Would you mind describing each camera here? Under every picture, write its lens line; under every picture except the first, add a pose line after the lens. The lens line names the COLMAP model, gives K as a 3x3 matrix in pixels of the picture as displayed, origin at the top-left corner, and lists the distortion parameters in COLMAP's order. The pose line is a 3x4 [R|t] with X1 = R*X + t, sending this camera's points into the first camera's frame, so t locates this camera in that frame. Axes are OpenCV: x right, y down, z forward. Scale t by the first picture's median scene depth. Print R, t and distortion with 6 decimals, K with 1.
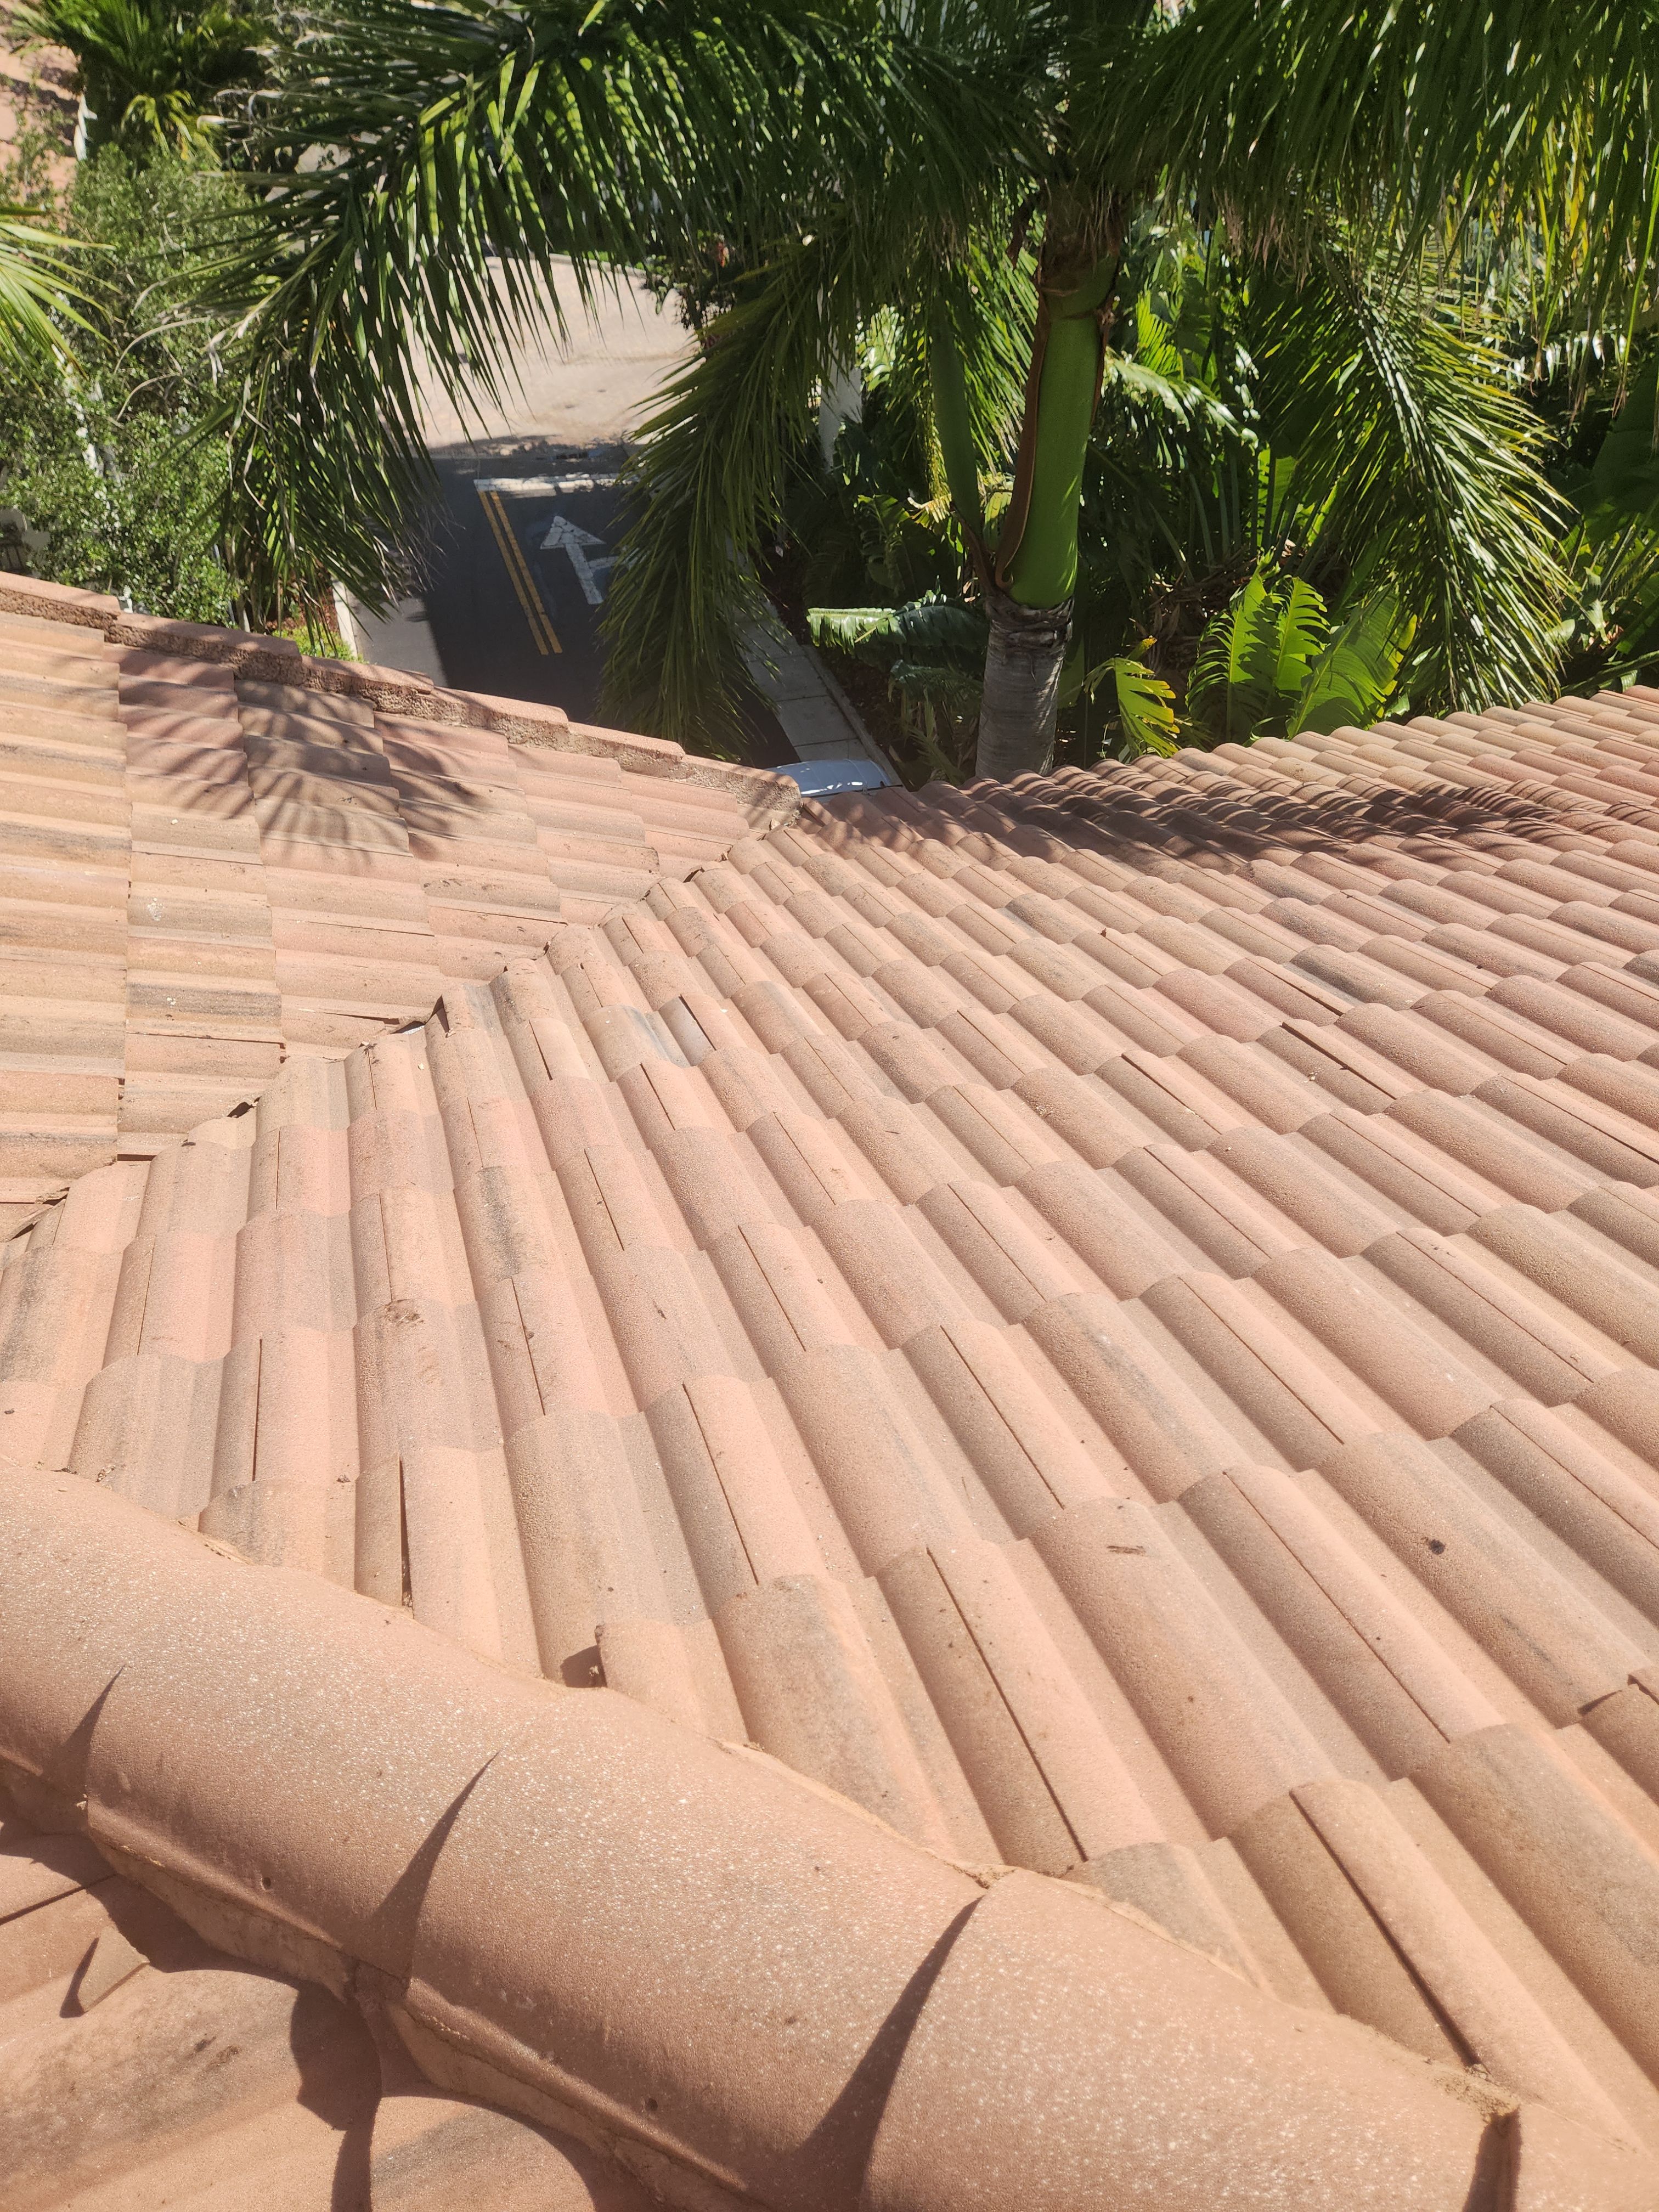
lens RADIAL K [[1472.5, 0, 825.3], [0, 1472.5, 1093.8], [0, 0, 1]] dist [0.085263, -0.077119]
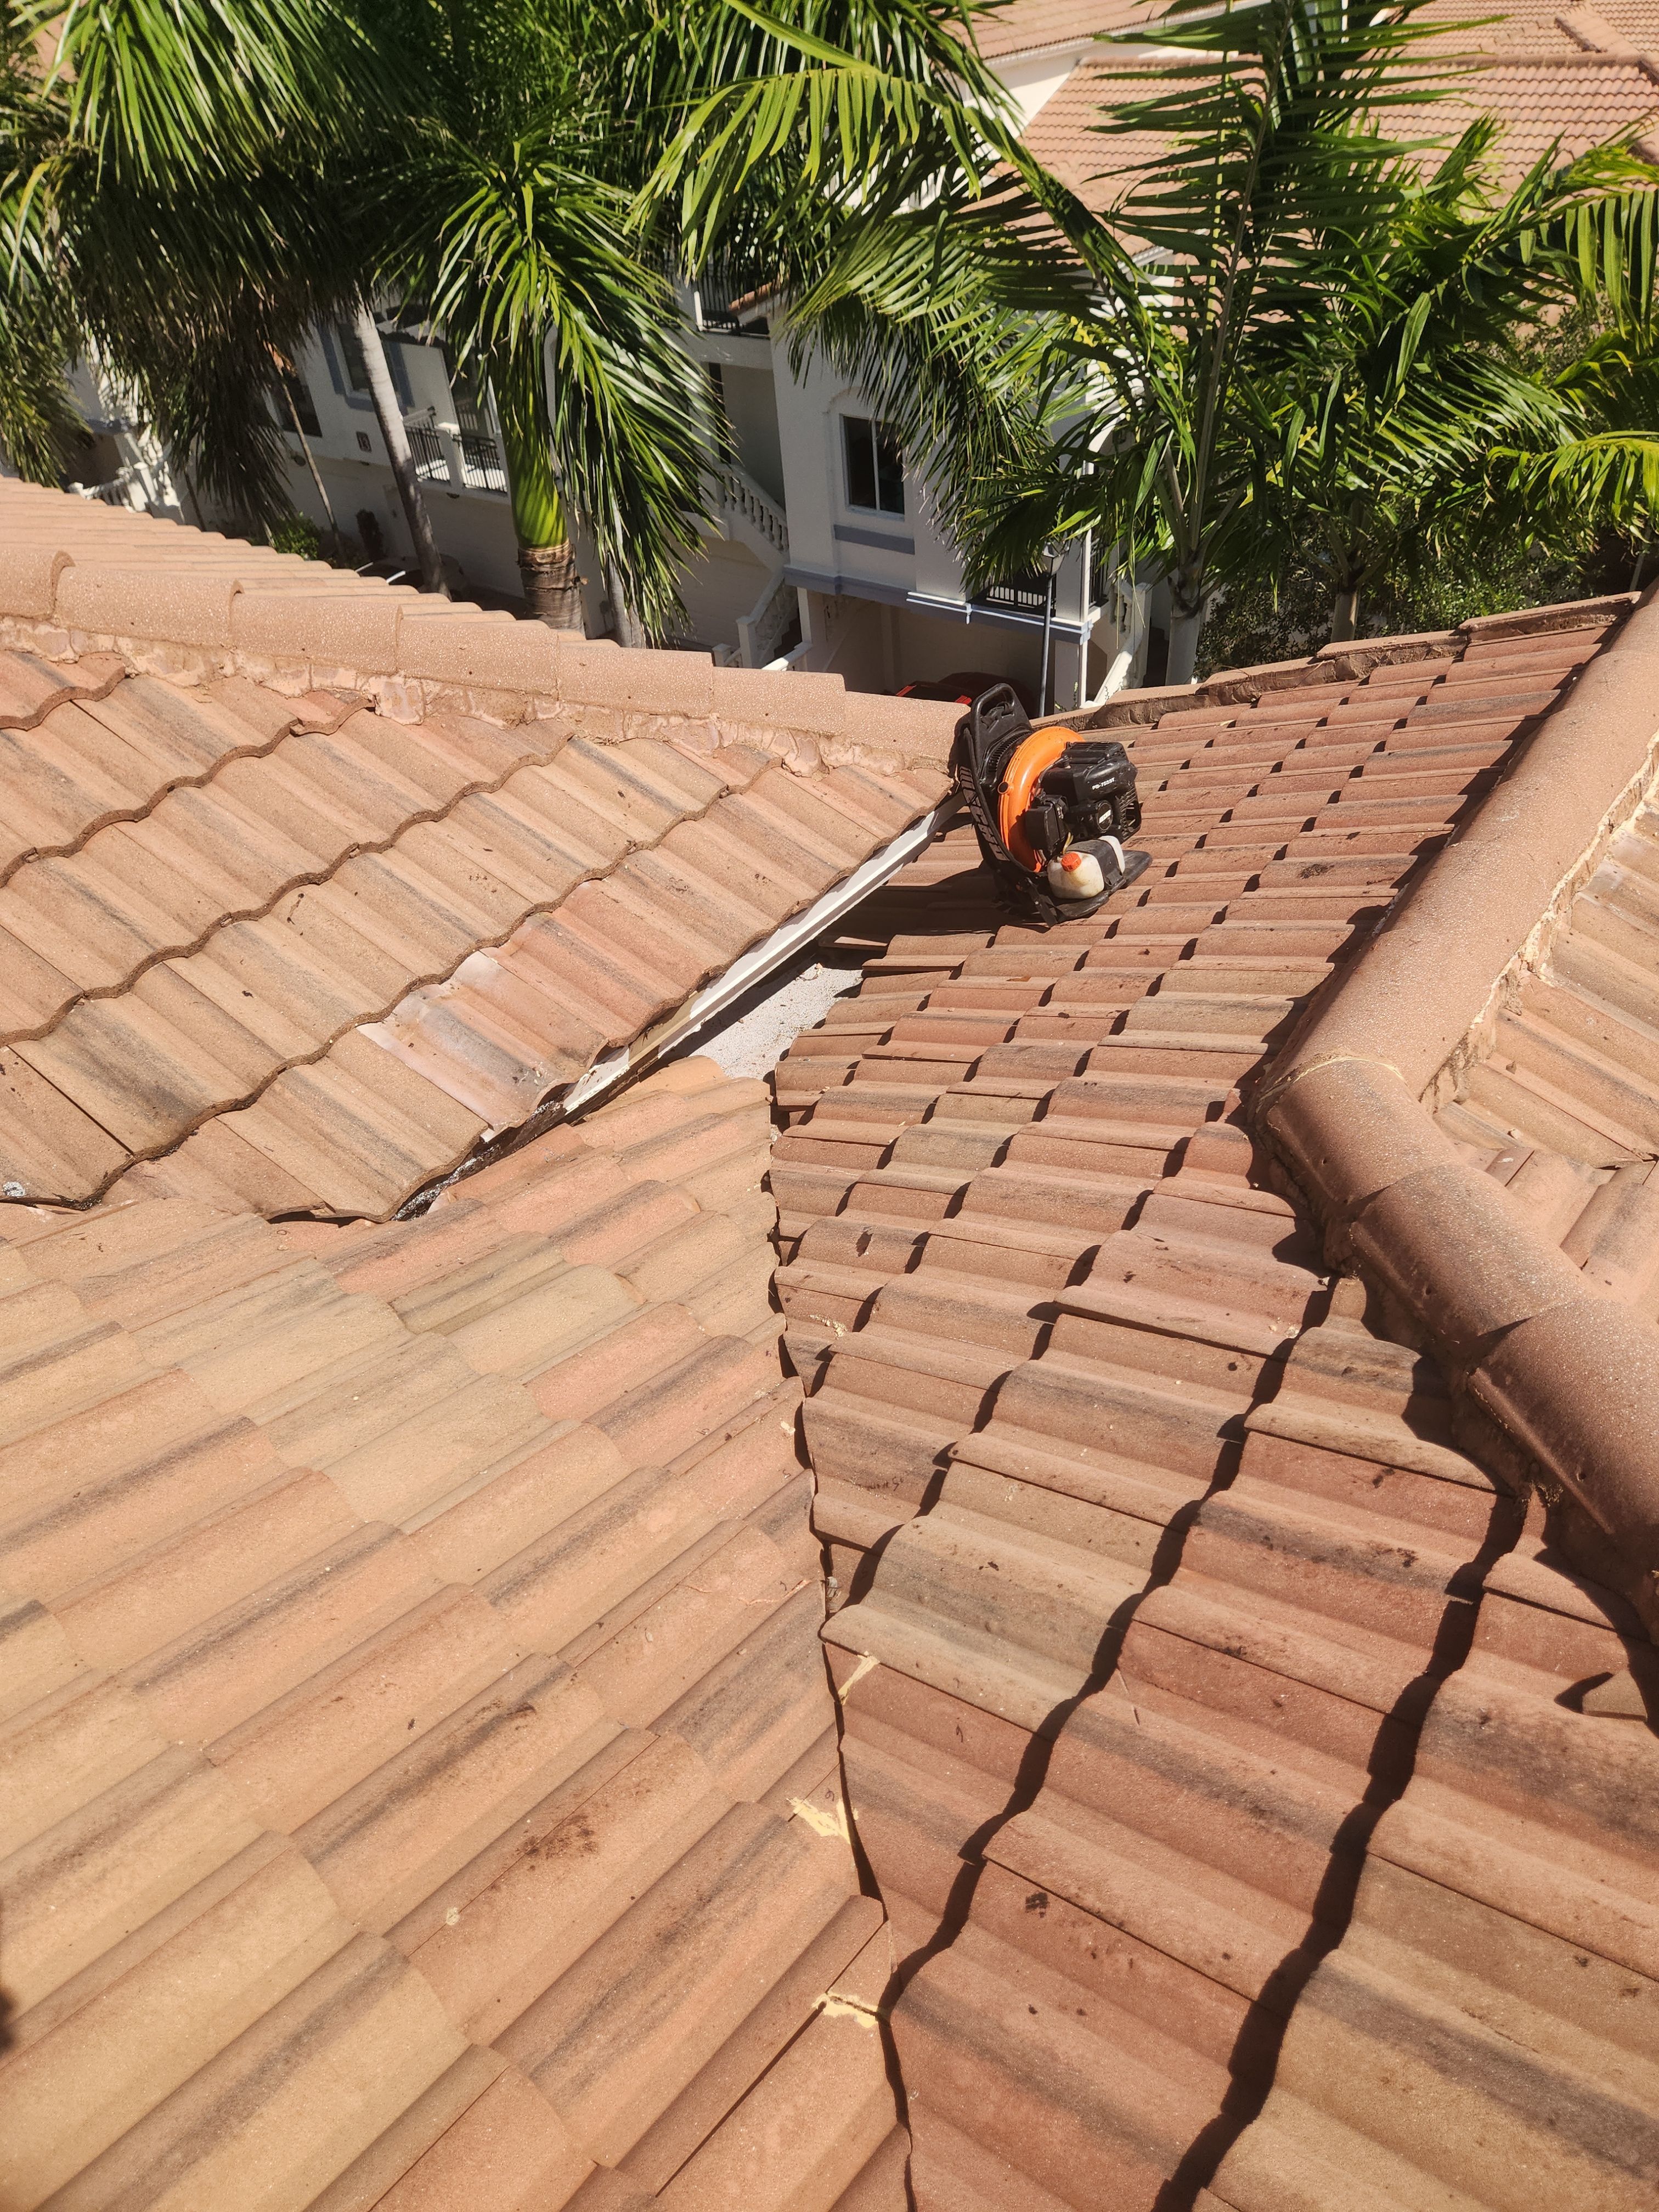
lens RADIAL K [[1472.5, 0, 847.7], [0, 1472.5, 1088.9], [0, 0, 1]] dist [0.085263, -0.077119]
pose [[0.572903, 0.444746, -0.688465, -0.124850], [-0.485464, 0.860912, 0.152170, 0.159341], [0.660384, 0.247046, 0.709127, -0.201405]]
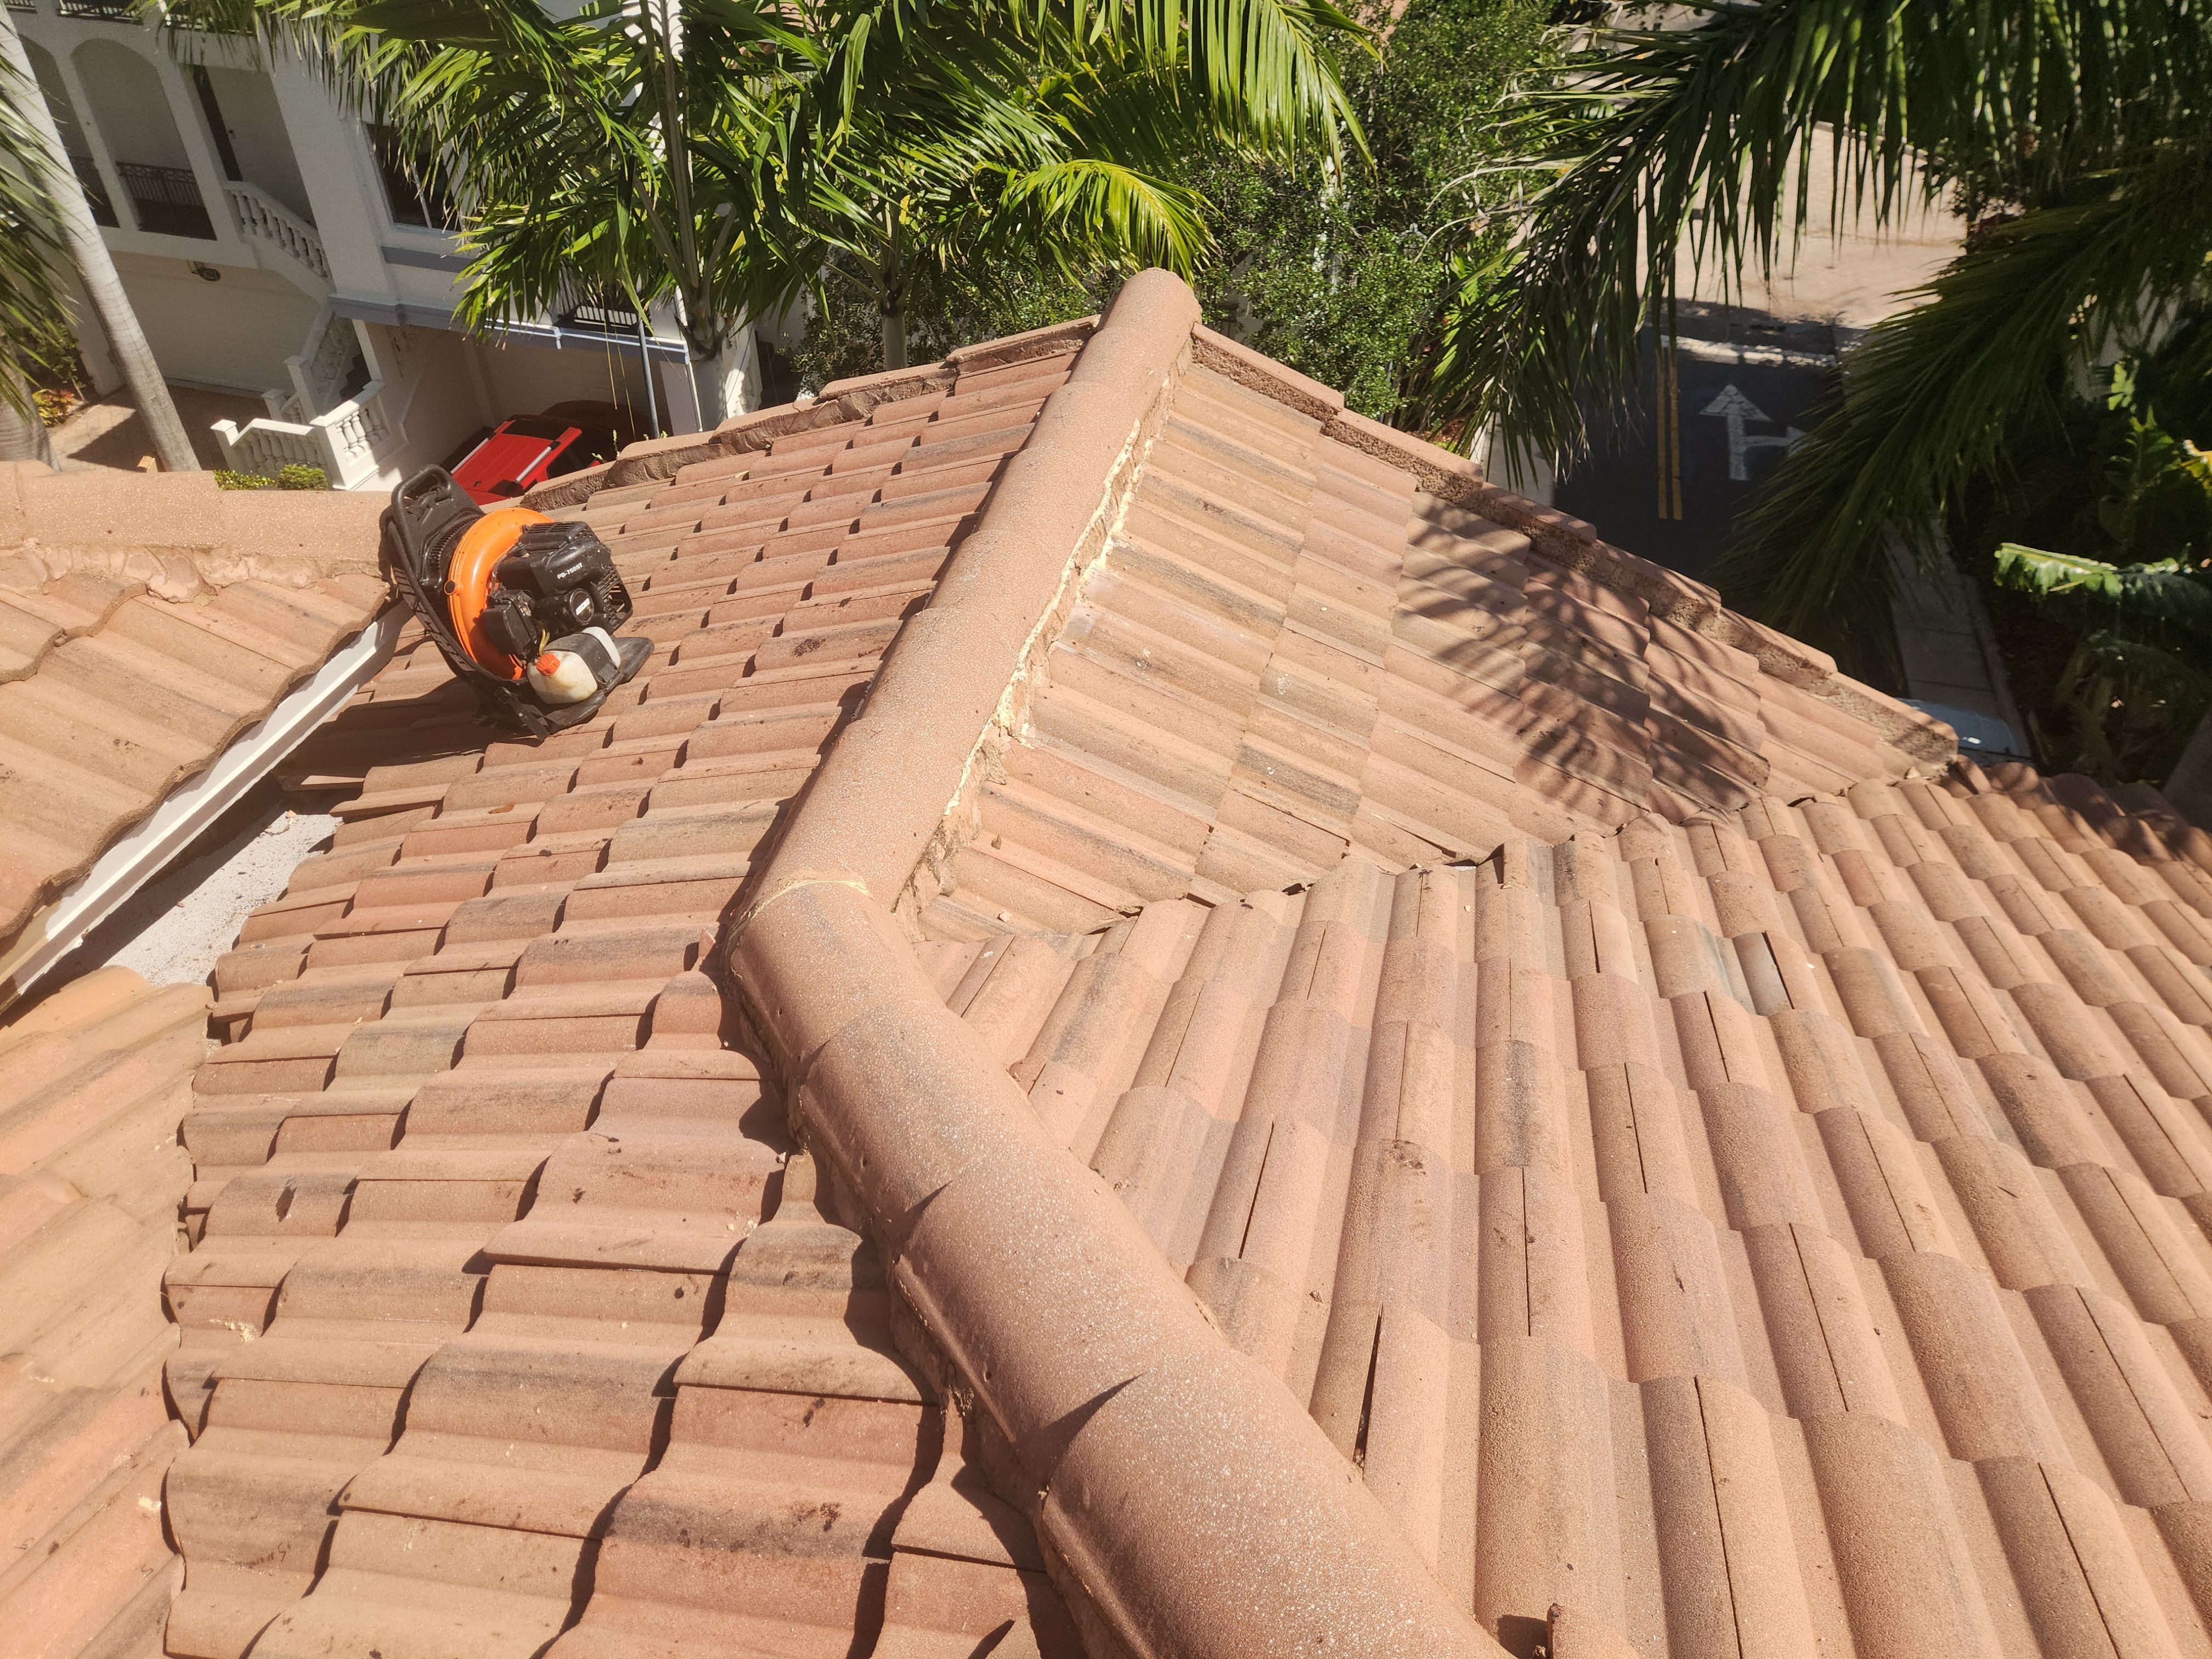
lens RADIAL K [[1472.5, 0, 1095.6], [0, 1472.5, 855.0], [0, 0, 1]] dist [0.085263, -0.077119]
pose [[0.839107, 0.334377, -0.429058, -0.092723], [-0.352352, 0.935029, 0.039602, -0.004282], [0.414424, 0.117949, 0.902408, 0.004063]]
